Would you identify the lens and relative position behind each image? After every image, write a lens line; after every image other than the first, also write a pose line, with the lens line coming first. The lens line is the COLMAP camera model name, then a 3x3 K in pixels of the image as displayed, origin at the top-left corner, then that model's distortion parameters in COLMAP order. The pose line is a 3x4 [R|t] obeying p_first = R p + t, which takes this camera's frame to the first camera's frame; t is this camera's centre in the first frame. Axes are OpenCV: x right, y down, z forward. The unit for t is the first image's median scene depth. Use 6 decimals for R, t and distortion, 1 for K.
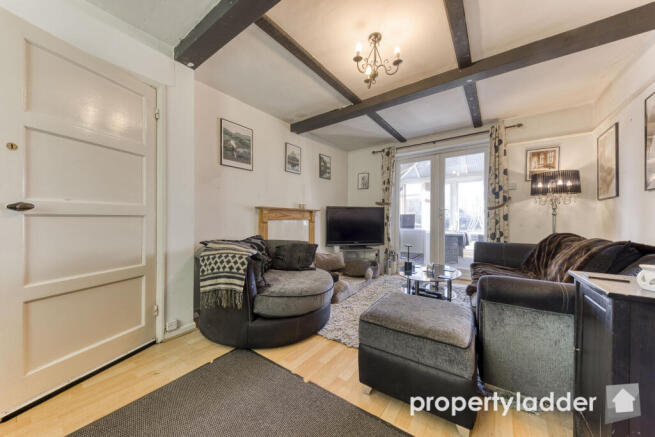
lens RADIAL K [[228.3, 0, 315.4], [0, 228.3, 219.6], [0, 0, 1]] dist [0.008409, -0.000655]
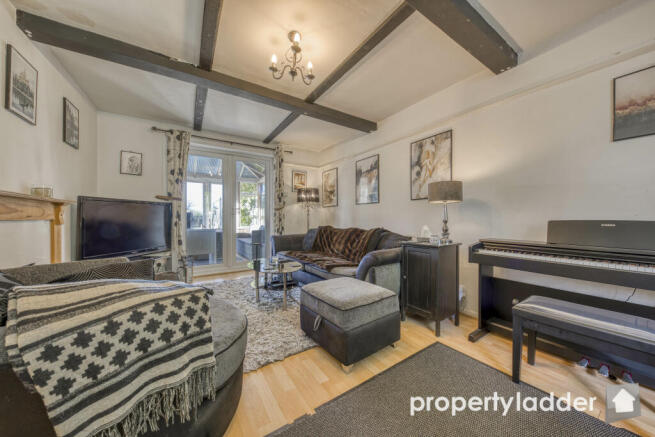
lens RADIAL K [[228.3, 0, 326.2], [0, 228.3, 217.5], [0, 0, 1]] dist [0.008409, -0.000655]
pose [[0.339304, -0.002266, 0.940674, -0.323334], [0.004425, 0.999990, 0.000813, -0.002590], [-0.940666, 0.003887, 0.339311, 0.266961]]
